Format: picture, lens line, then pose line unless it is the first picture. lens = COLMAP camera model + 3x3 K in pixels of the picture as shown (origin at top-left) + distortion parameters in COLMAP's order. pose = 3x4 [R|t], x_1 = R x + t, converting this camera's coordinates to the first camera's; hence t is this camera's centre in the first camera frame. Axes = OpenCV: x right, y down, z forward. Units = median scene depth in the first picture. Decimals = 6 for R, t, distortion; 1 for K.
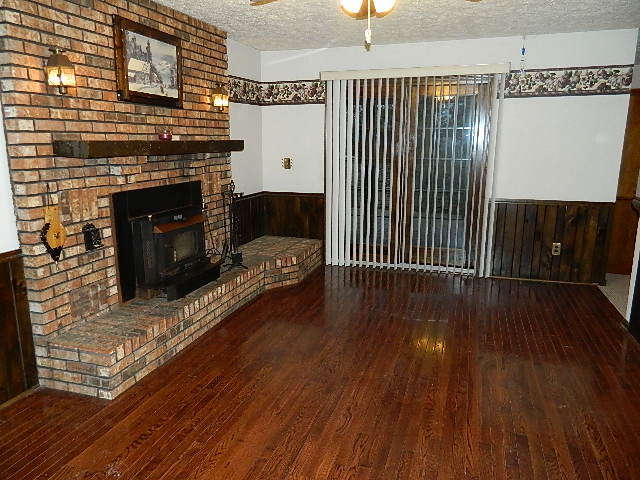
lens RADIAL K [[475.4, 0, 320.0], [0, 475.4, 240.0], [0, 0, 1]] dist [0.012016, -0.007447]
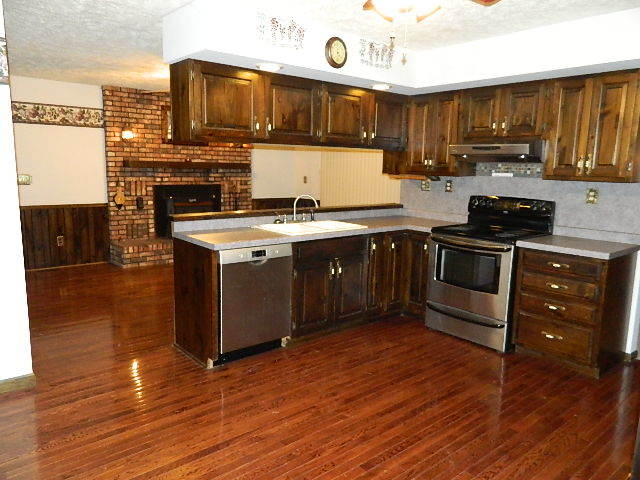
lens RADIAL K [[475.4, 0, 320.0], [0, 475.4, 240.0], [0, 0, 1]] dist [0.012016, -0.007447]
pose [[0.853195, 0.096212, -0.512642, 1.354868], [-0.126824, 0.991611, -0.024971, 0.110391], [0.505939, 0.086321, 0.858239, -0.468674]]
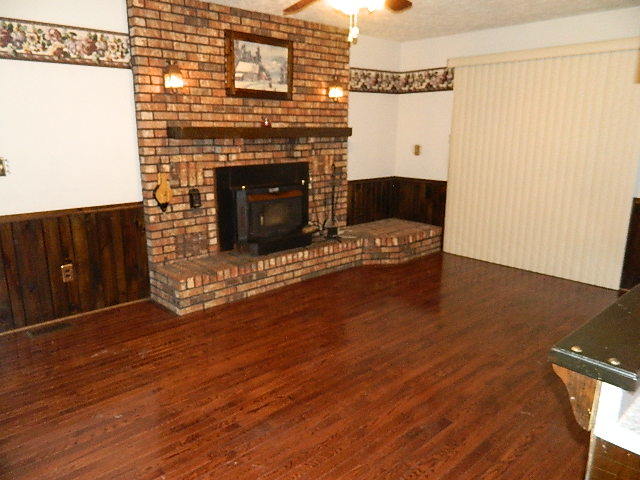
lens RADIAL K [[475.4, 0, 320.0], [0, 475.4, 240.0], [0, 0, 1]] dist [0.012016, -0.007447]
pose [[0.871514, 0.115612, -0.476547, 0.462593], [-0.104085, 0.993279, 0.050622, 0.005259], [0.479197, 0.005484, 0.877691, -0.014217]]
